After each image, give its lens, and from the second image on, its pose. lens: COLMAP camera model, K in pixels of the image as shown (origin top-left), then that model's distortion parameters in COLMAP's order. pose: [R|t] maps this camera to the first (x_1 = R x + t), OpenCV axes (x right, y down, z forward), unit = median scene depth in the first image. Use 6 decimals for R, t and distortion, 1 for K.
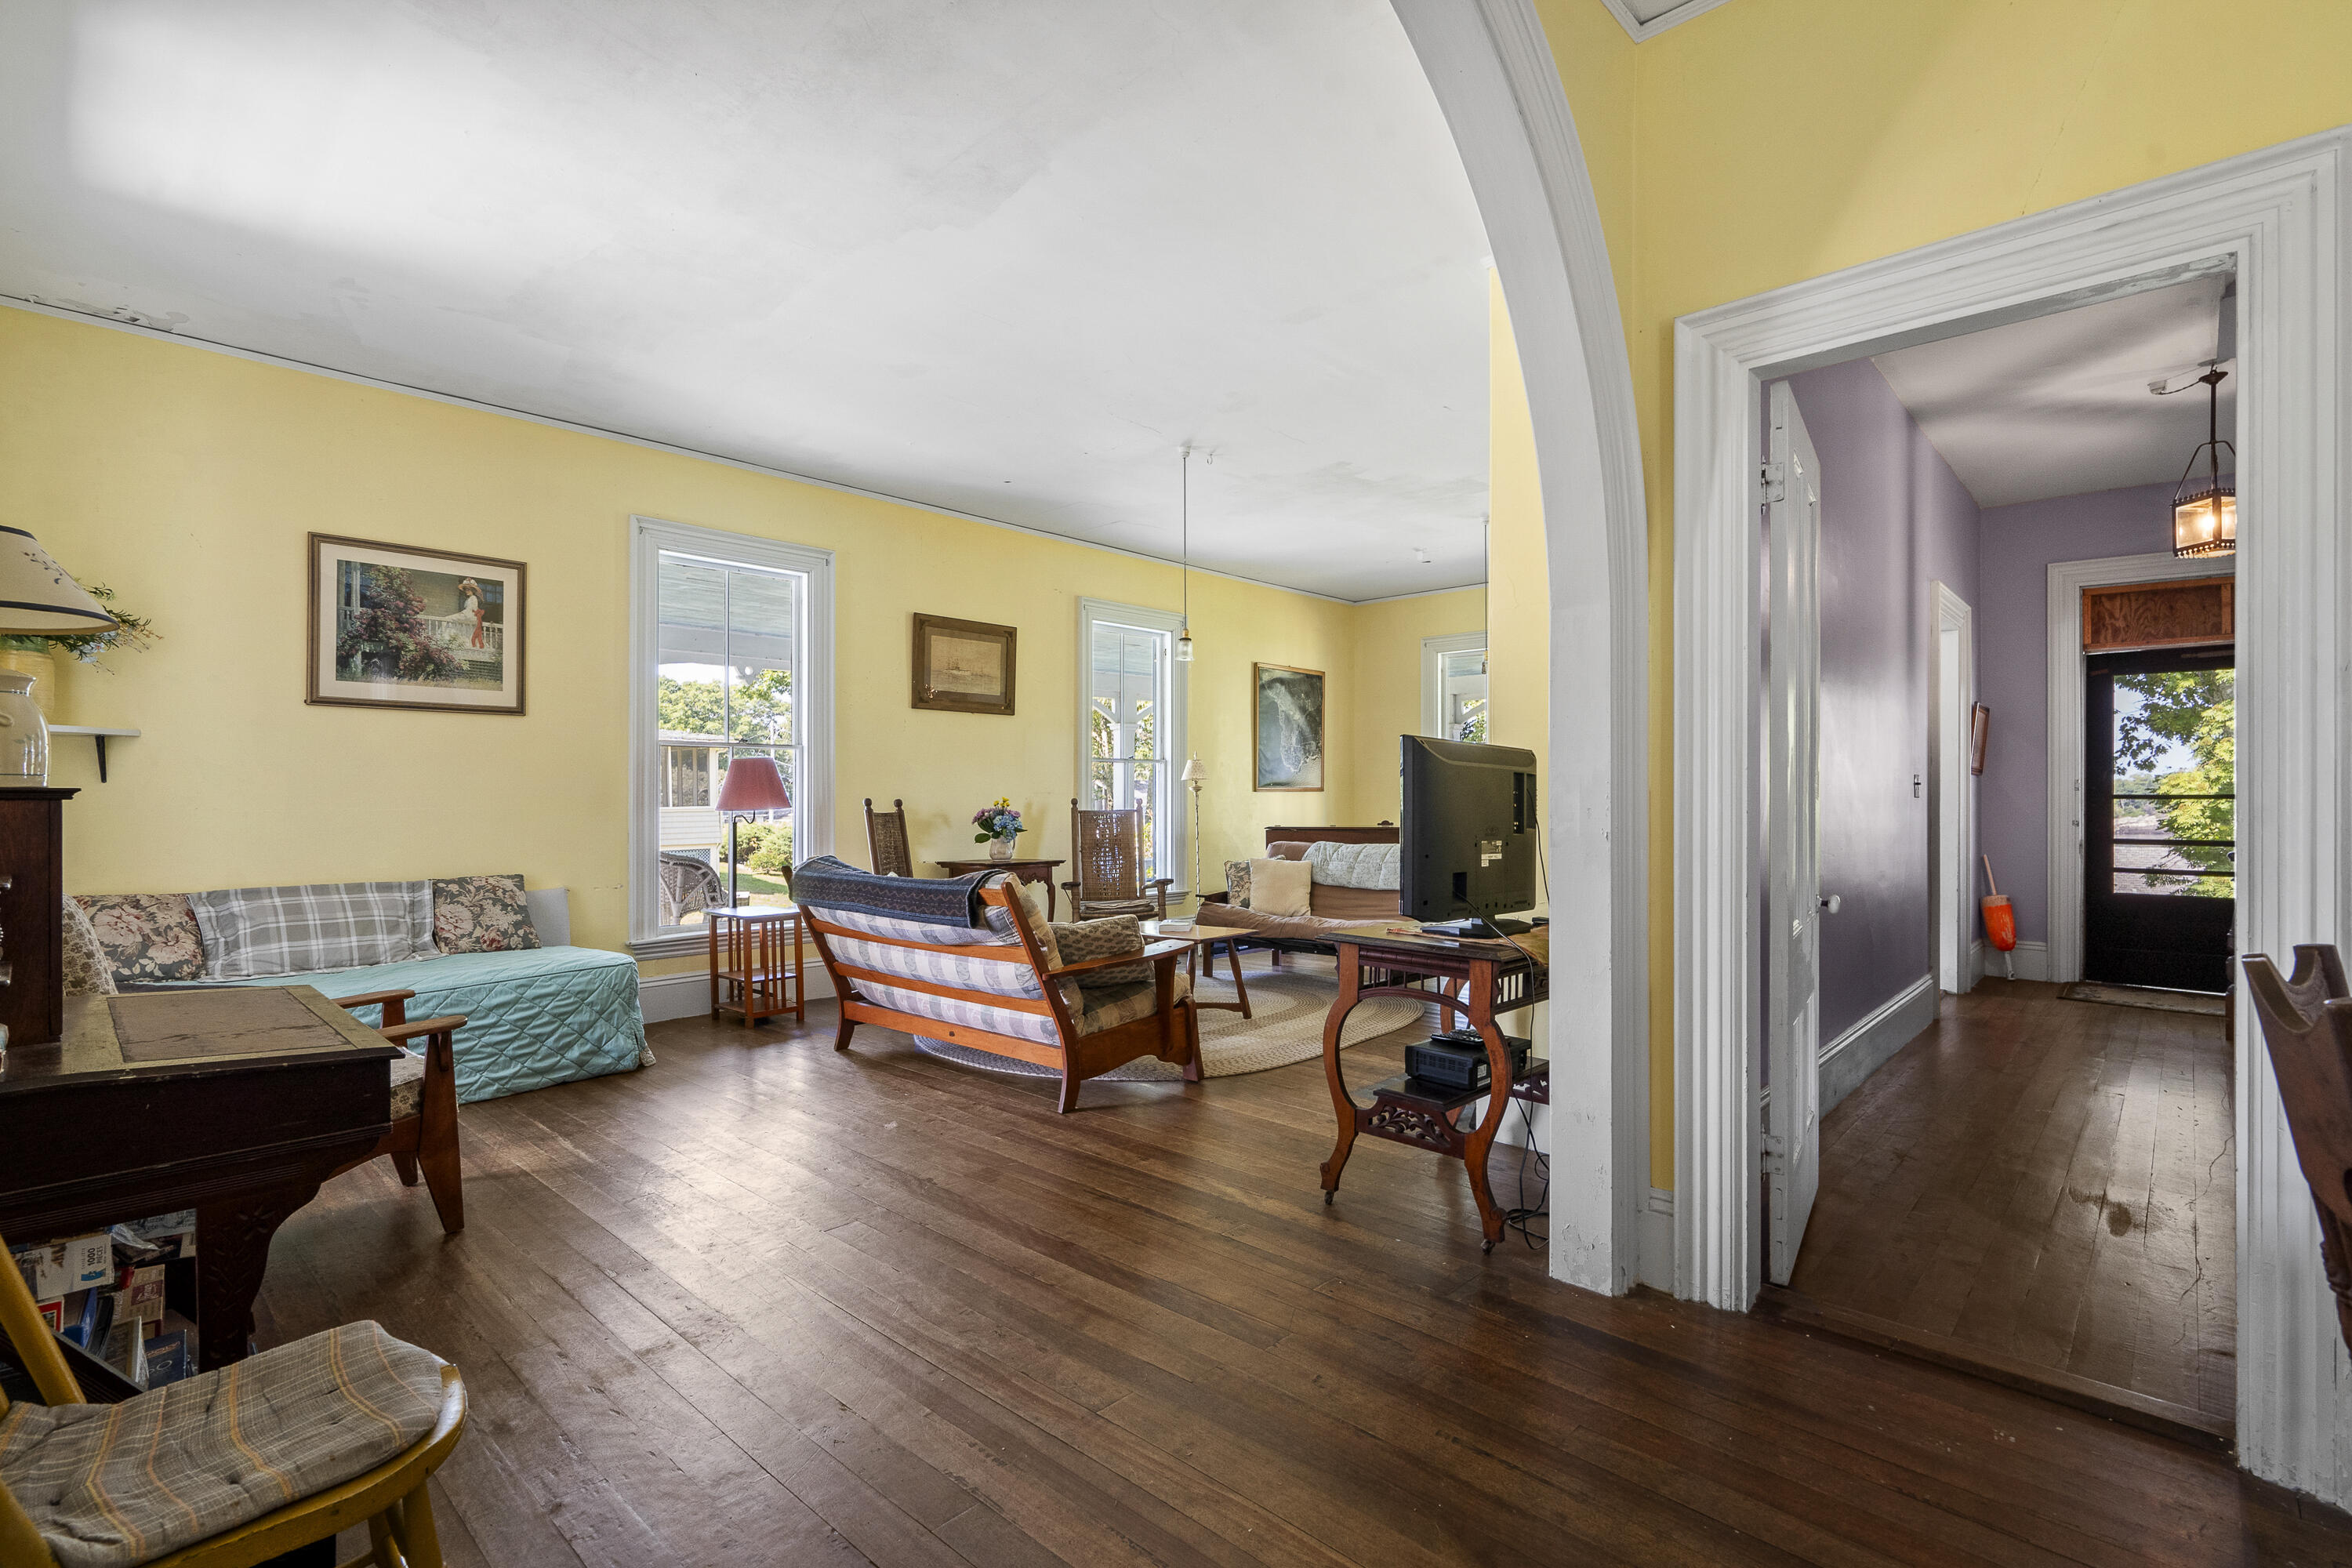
lens RADIAL K [[1086.1, 0, 1140.6], [0, 1086.1, 809.7], [0, 0, 1]] dist [-0.014118, 0.005931]
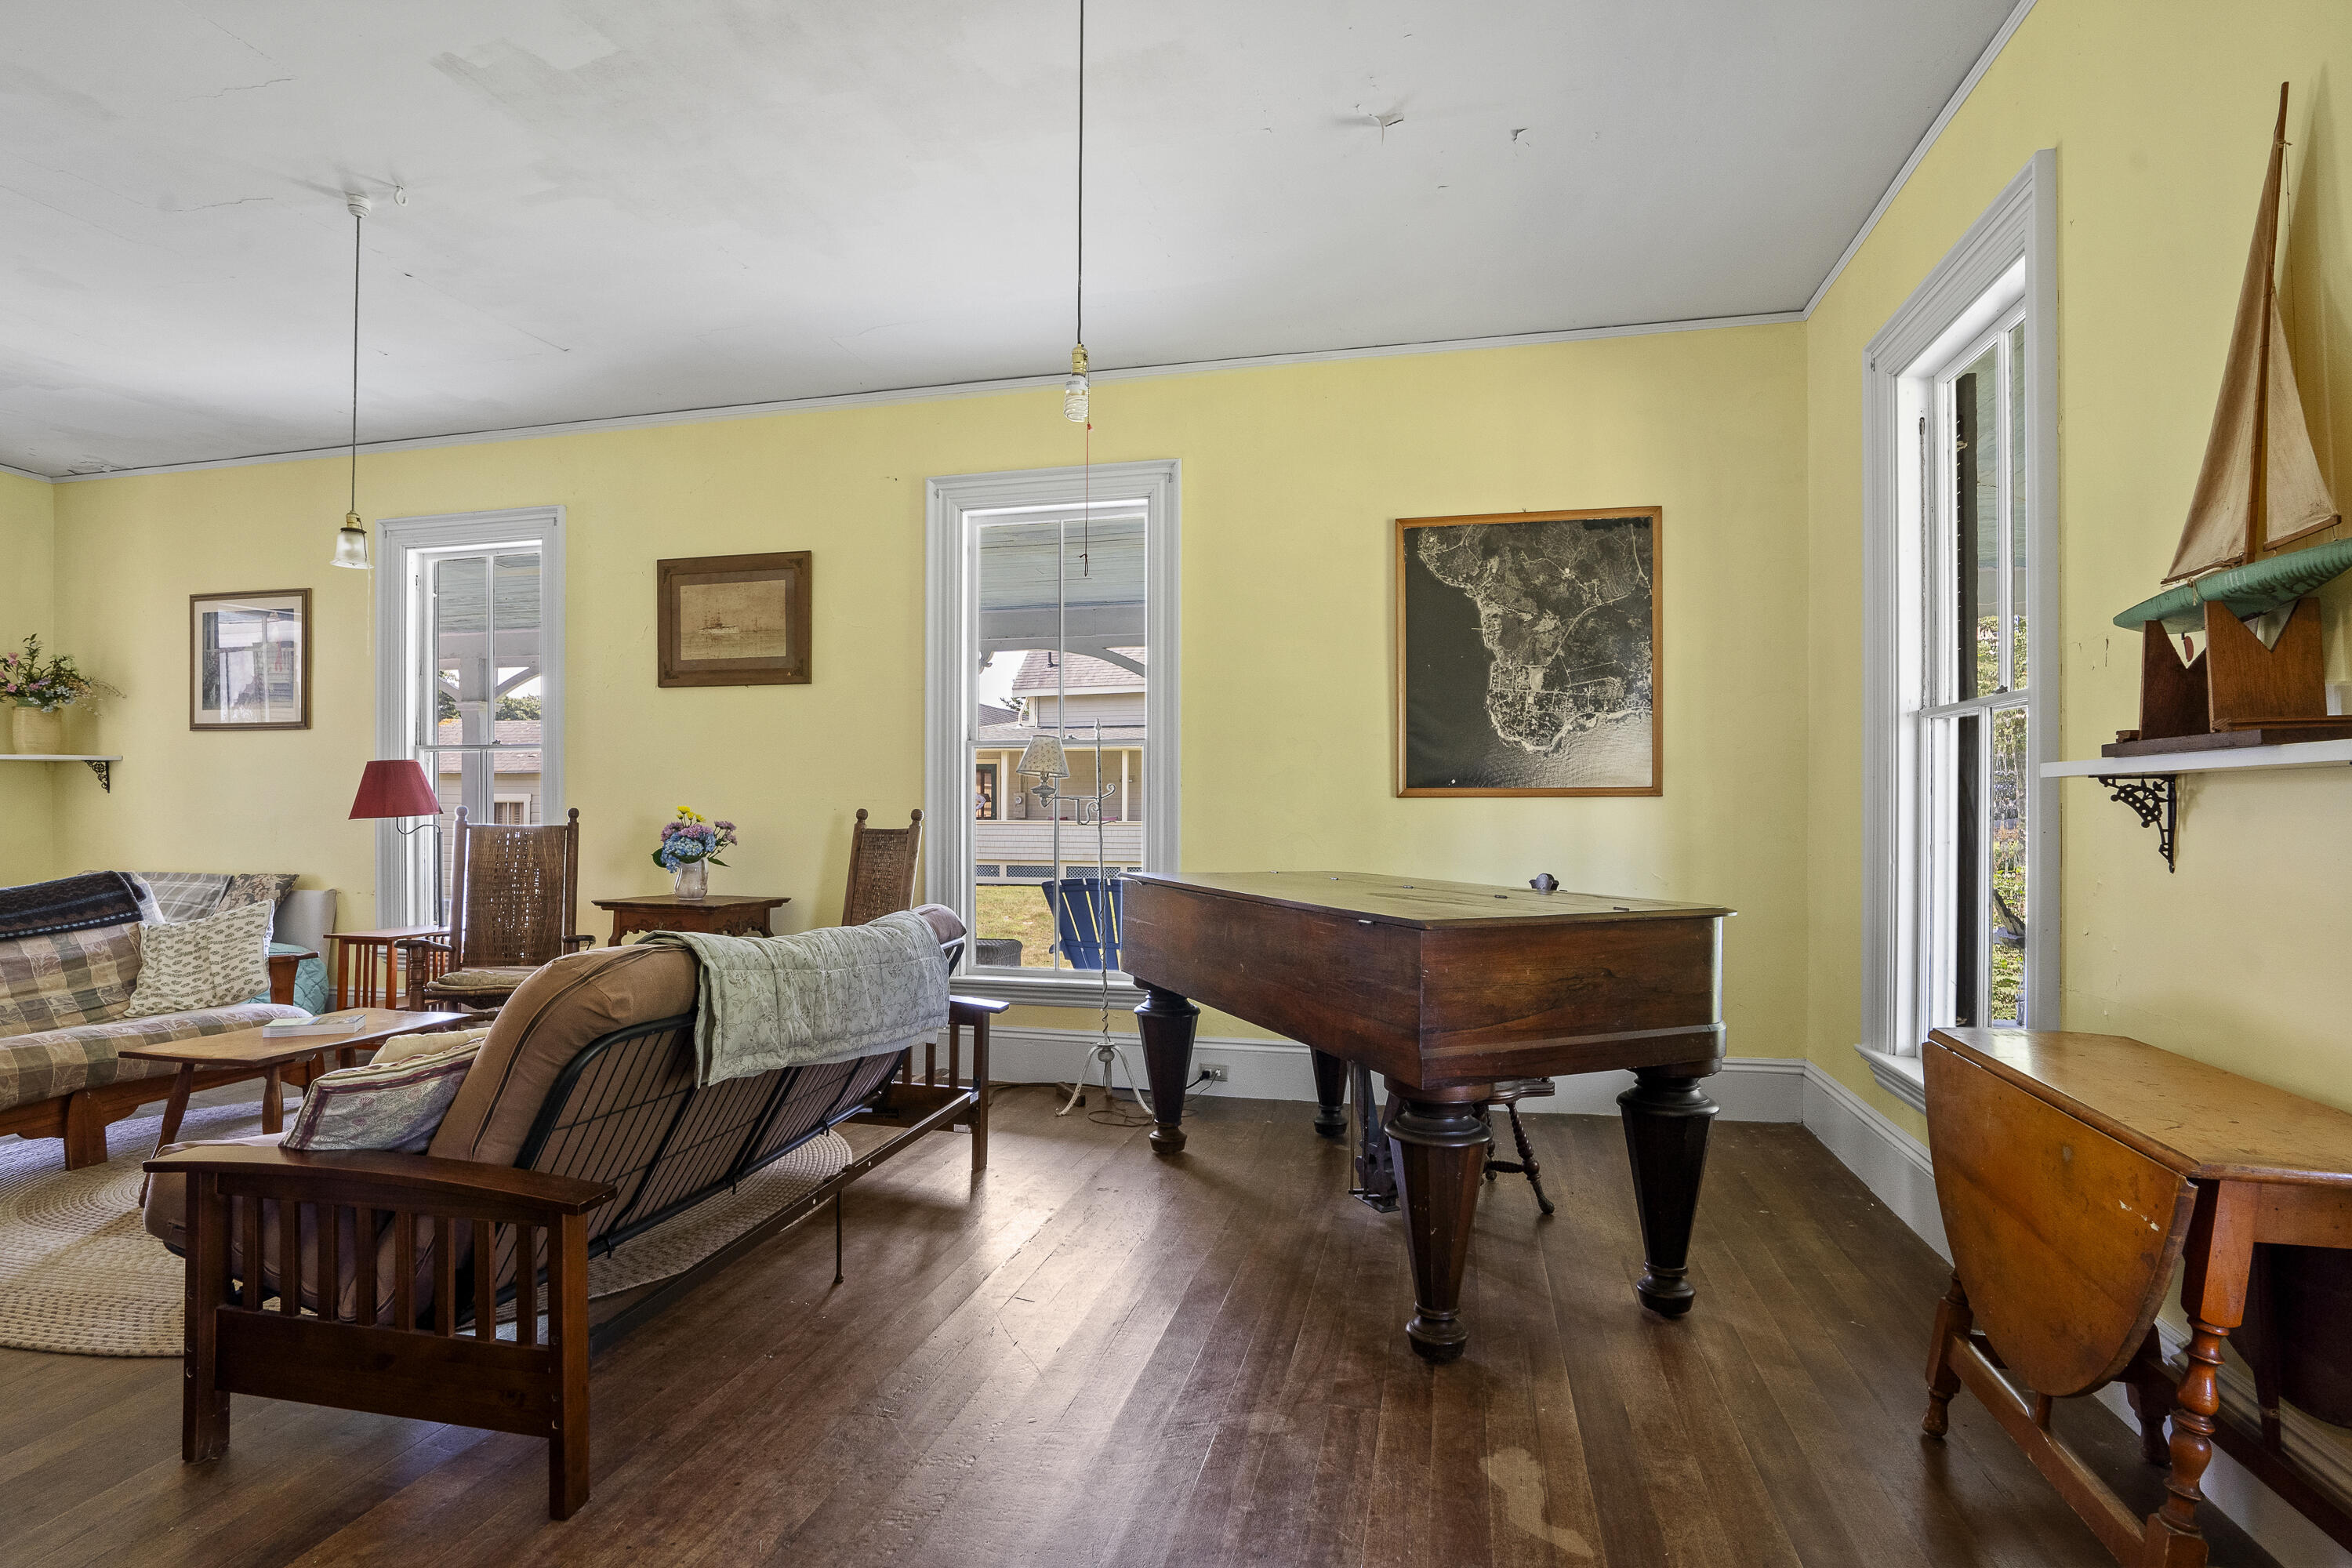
lens RADIAL K [[1165.4, 0, 1169.8], [0, 1165.4, 804.4], [0, 0, 1]] dist [-0.017259, 0.001284]
pose [[0.496039, -0.001557, -0.868299, 0.593527], [-0.014540, 0.999843, -0.010099, -0.008530], [0.868178, 0.017634, 0.495939, 0.812345]]
